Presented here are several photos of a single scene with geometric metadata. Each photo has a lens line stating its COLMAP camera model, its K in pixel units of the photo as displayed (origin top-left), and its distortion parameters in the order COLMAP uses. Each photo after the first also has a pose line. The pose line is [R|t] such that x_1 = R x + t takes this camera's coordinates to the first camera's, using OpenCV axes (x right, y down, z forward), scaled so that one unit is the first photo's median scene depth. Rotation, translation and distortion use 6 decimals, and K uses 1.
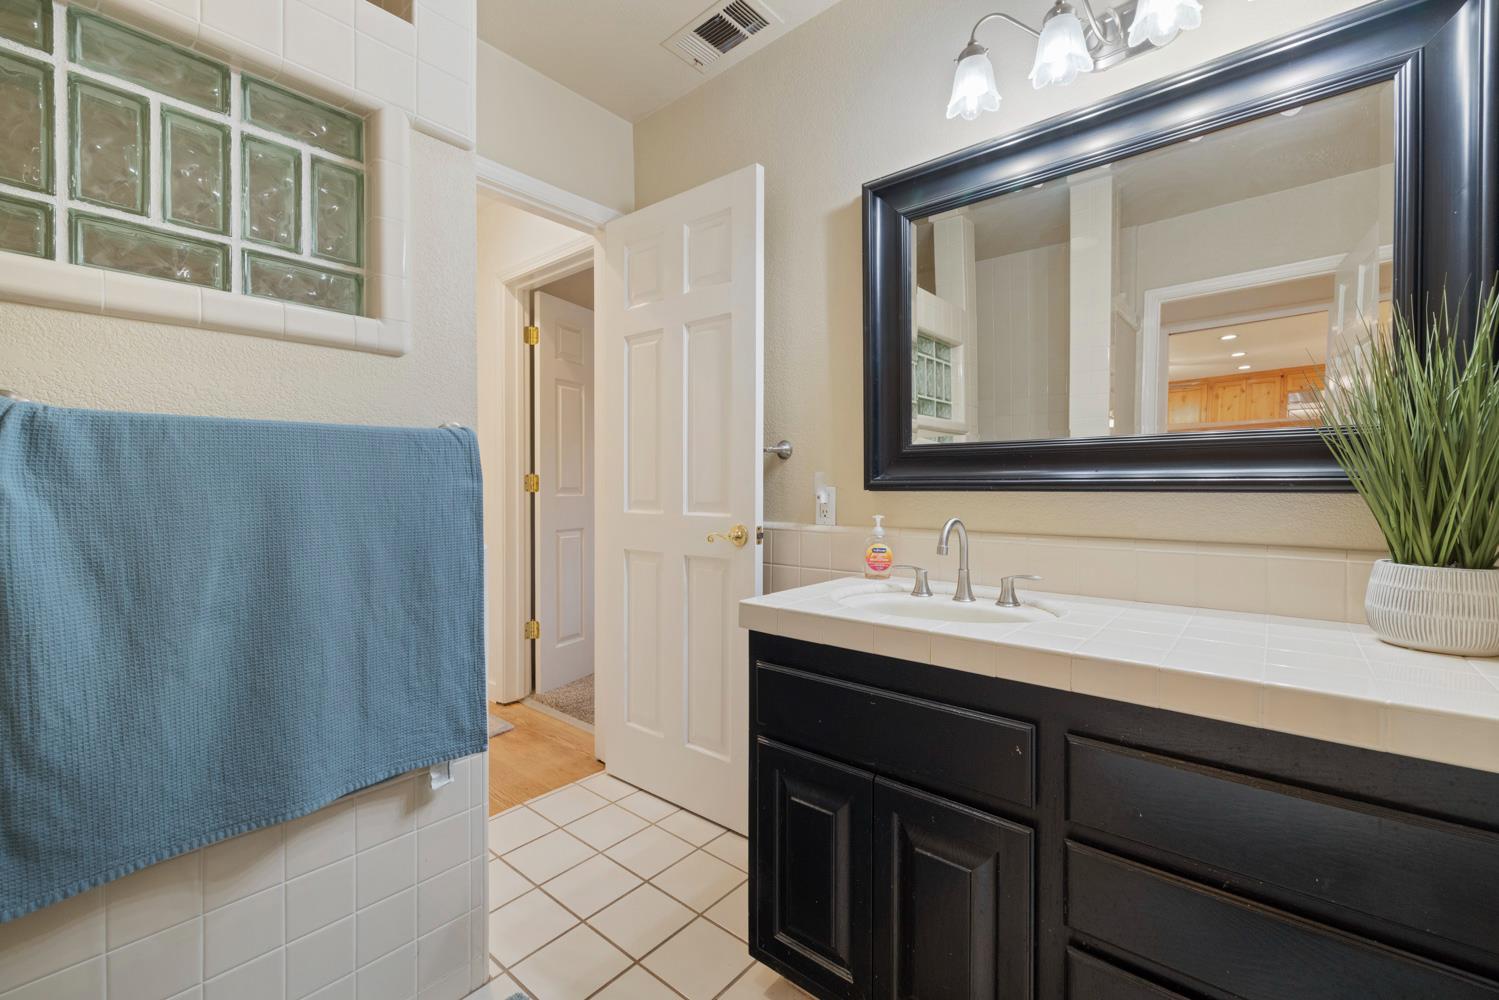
lens RADIAL K [[627.9, 0, 744.8], [0, 627.9, 491.1], [0, 0, 1]] dist [0.001367, -0.000459]
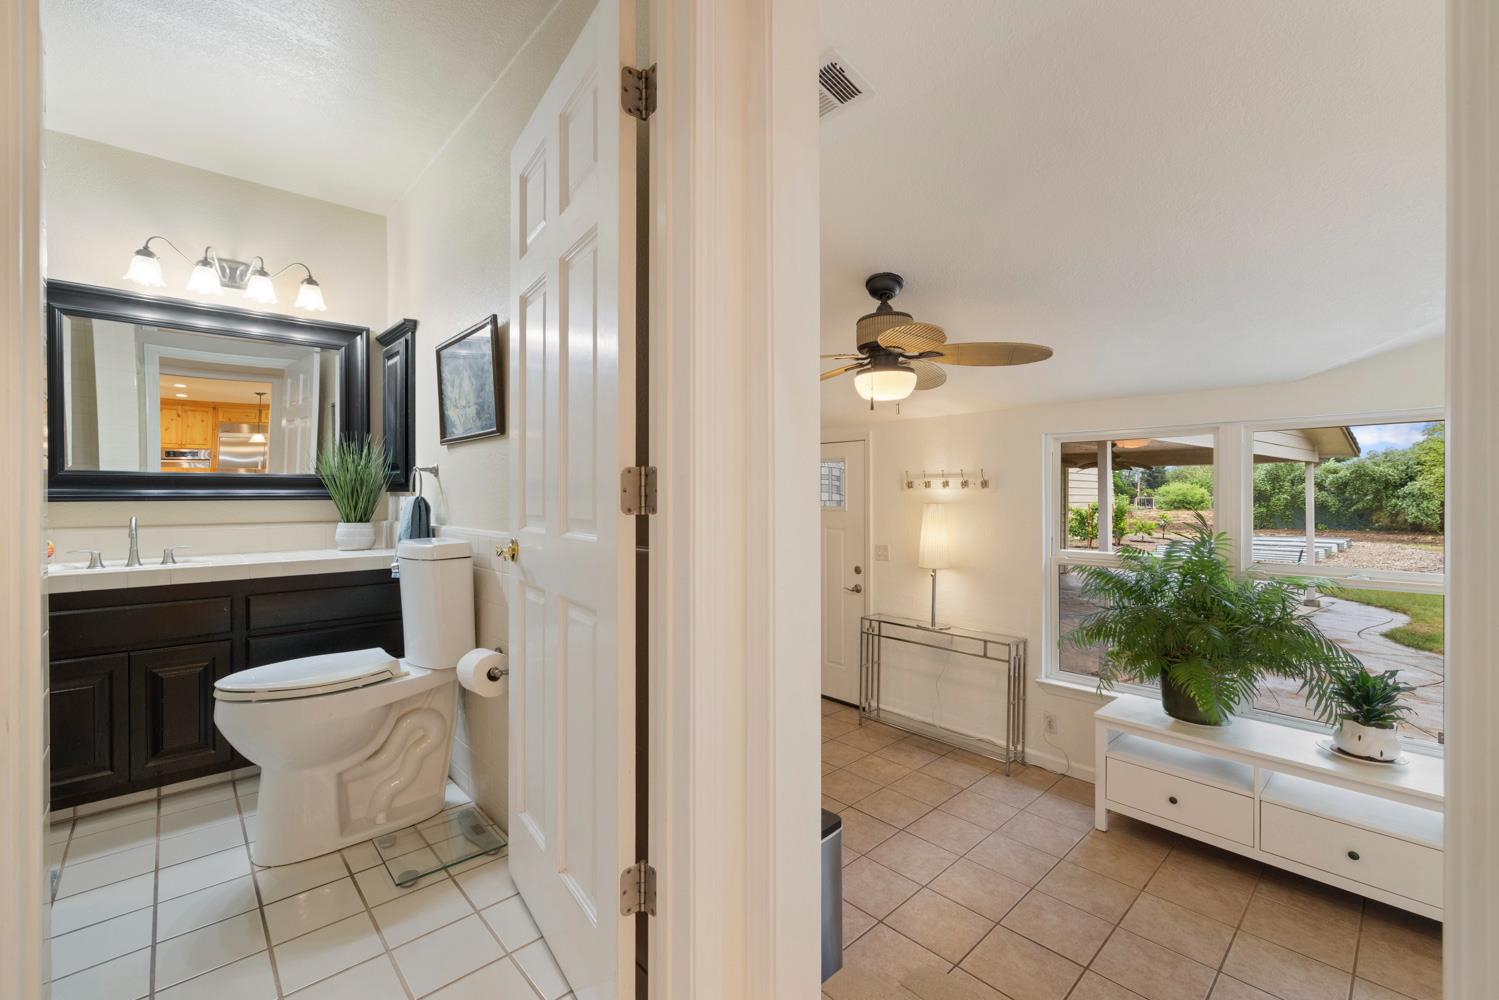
lens RADIAL K [[627.9, 0, 745.8], [0, 627.9, 500.1], [0, 0, 1]] dist [0.001367, -0.000459]
pose [[0.125043, -0.005860, 0.992134, -1.451840], [0.013971, 0.999894, 0.004145, 0.018219], [-0.992053, 0.013343, 0.125112, -1.084528]]
